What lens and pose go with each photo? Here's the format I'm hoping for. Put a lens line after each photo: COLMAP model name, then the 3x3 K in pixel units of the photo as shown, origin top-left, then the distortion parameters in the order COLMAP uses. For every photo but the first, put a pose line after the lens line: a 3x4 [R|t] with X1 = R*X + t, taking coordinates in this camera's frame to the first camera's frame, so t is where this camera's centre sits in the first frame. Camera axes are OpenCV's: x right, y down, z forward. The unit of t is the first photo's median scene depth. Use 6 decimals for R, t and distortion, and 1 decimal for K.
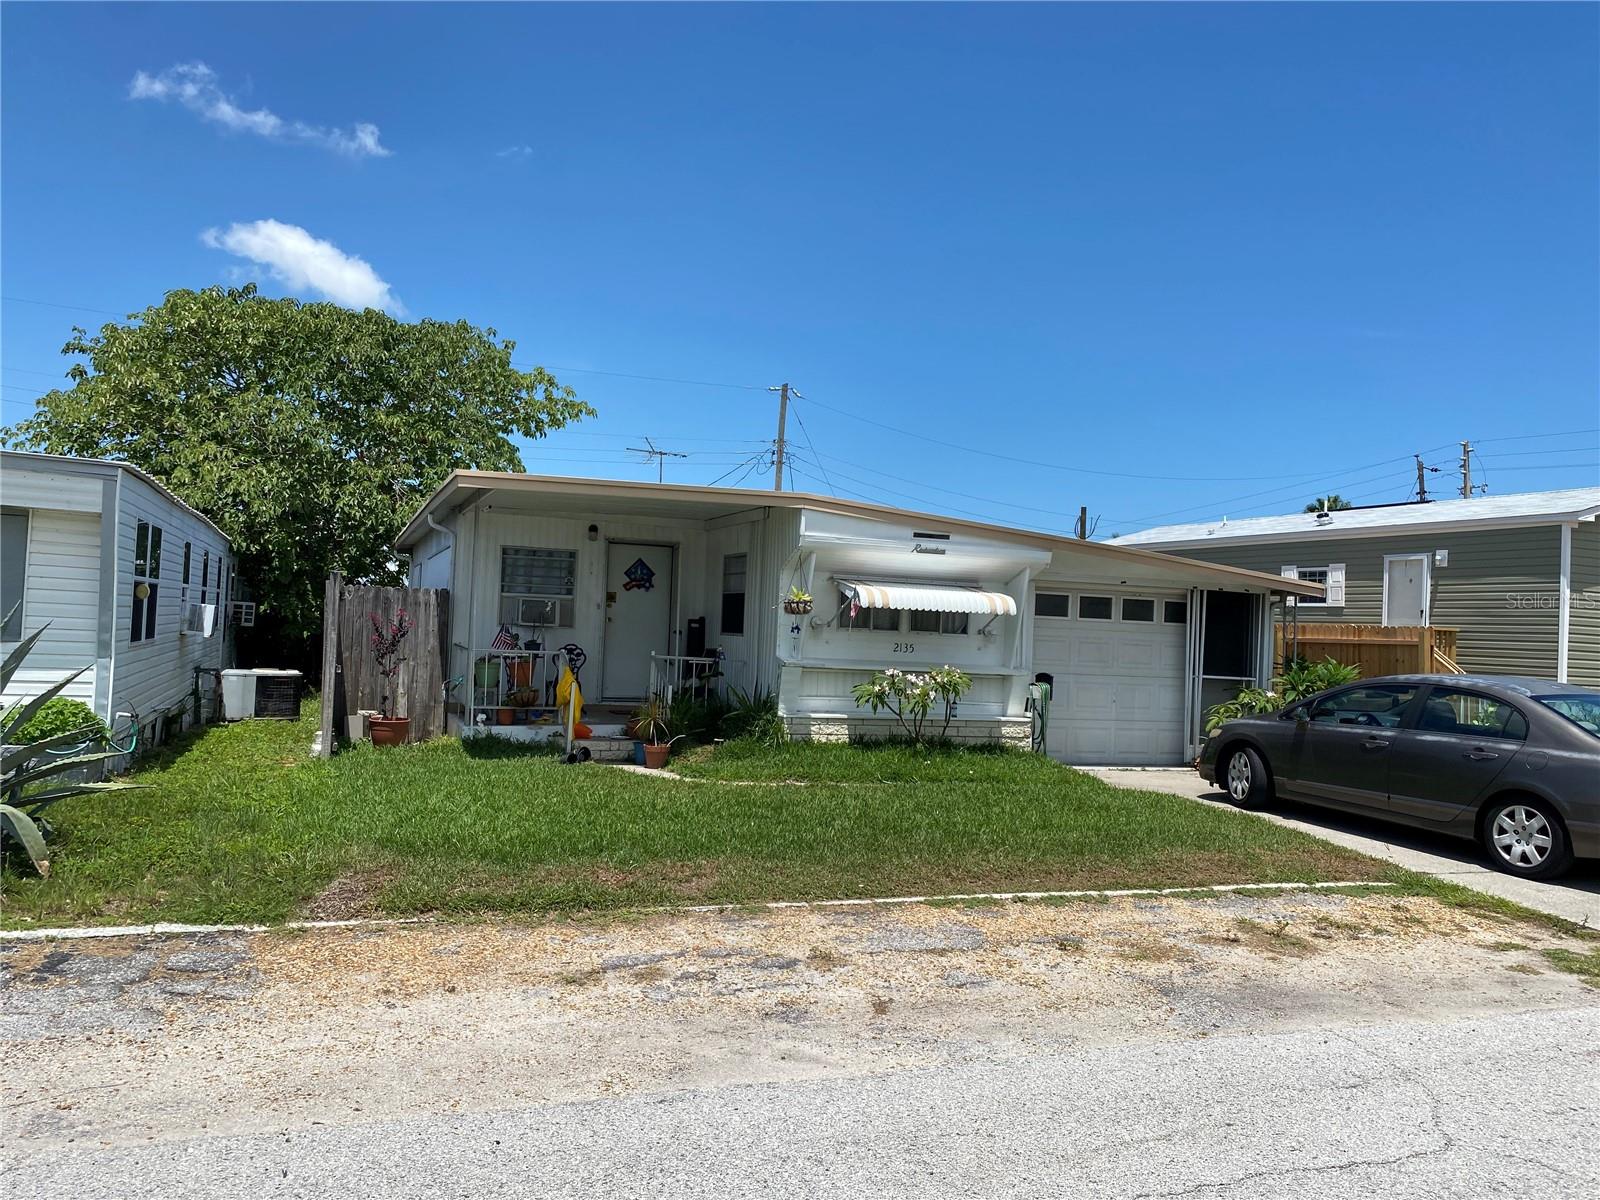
lens RADIAL K [[1190.2, 0, 800.0], [0, 1190.2, 600.0], [0, 0, 1]] dist [0.131269, -0.223953]
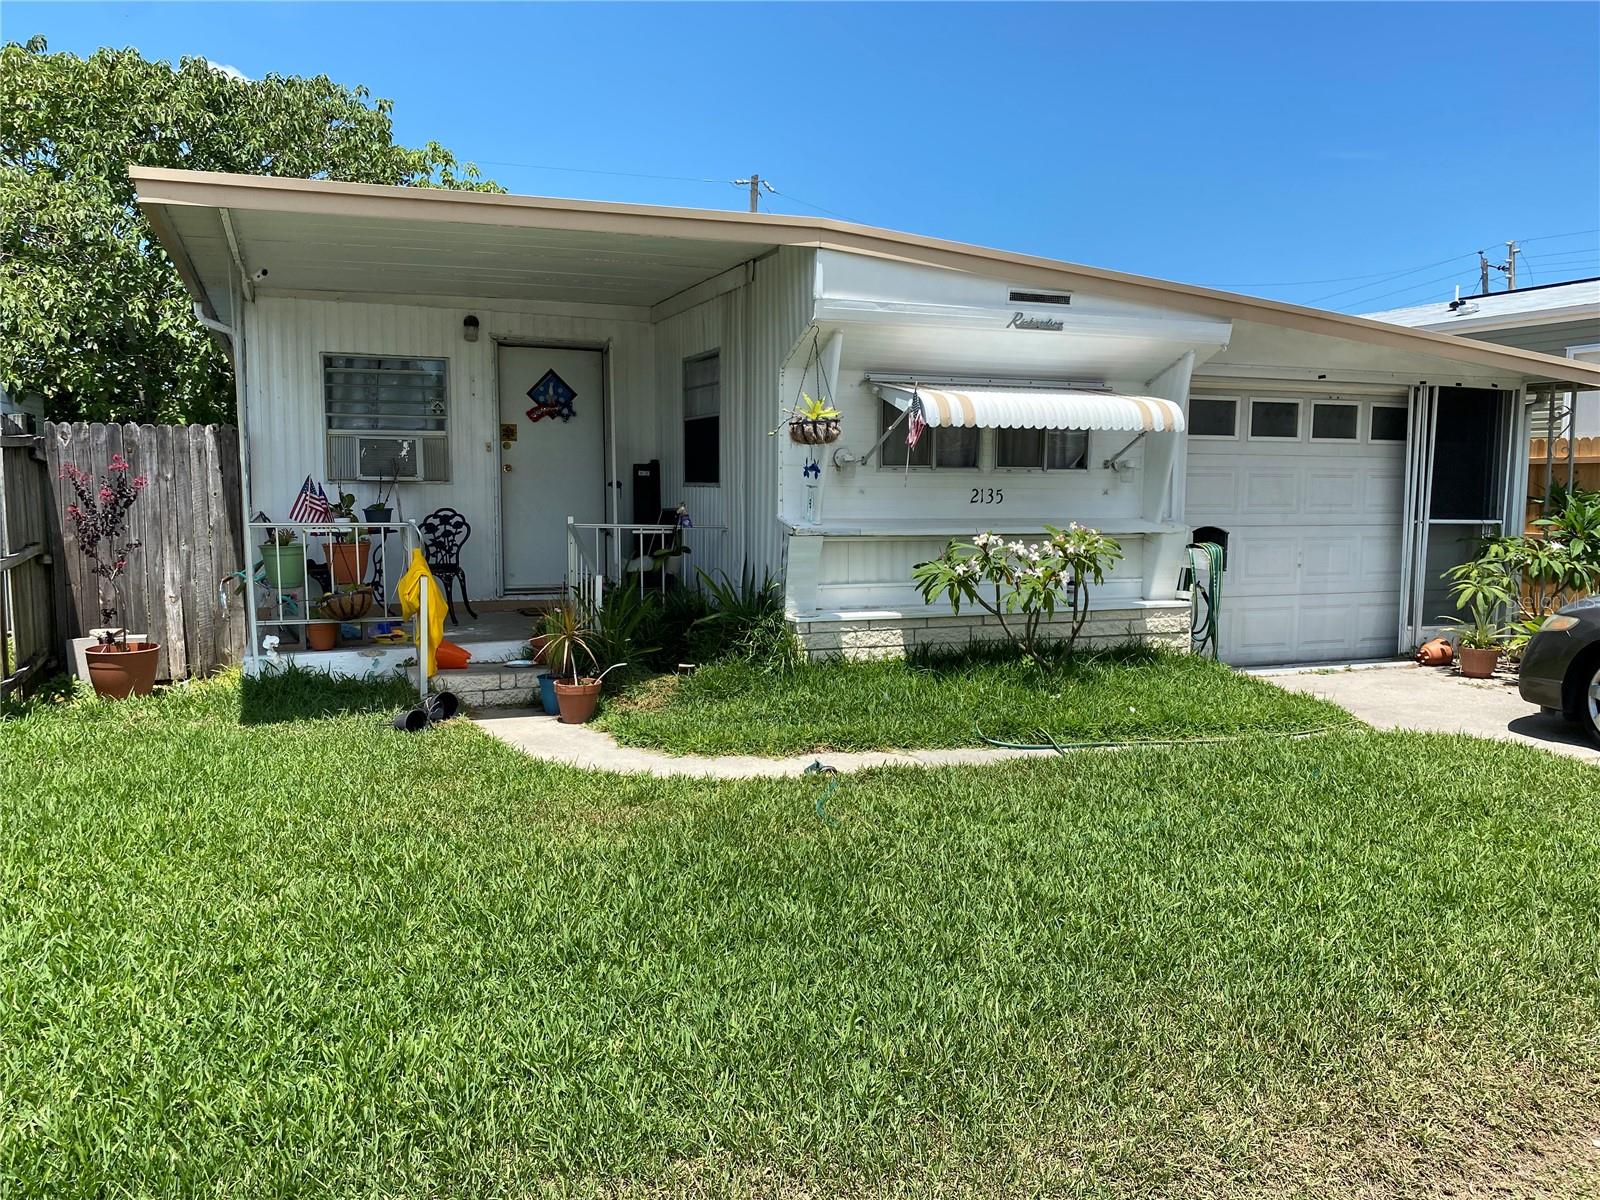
lens RADIAL K [[1190.2, 0, 800.0], [0, 1190.2, 600.0], [0, 0, 1]] dist [0.131269, -0.223953]
pose [[0.999103, -0.038070, 0.018539, -0.020372], [0.035499, 0.991723, 0.123390, 0.014272], [-0.023083, -0.122621, 0.992185, 0.390824]]
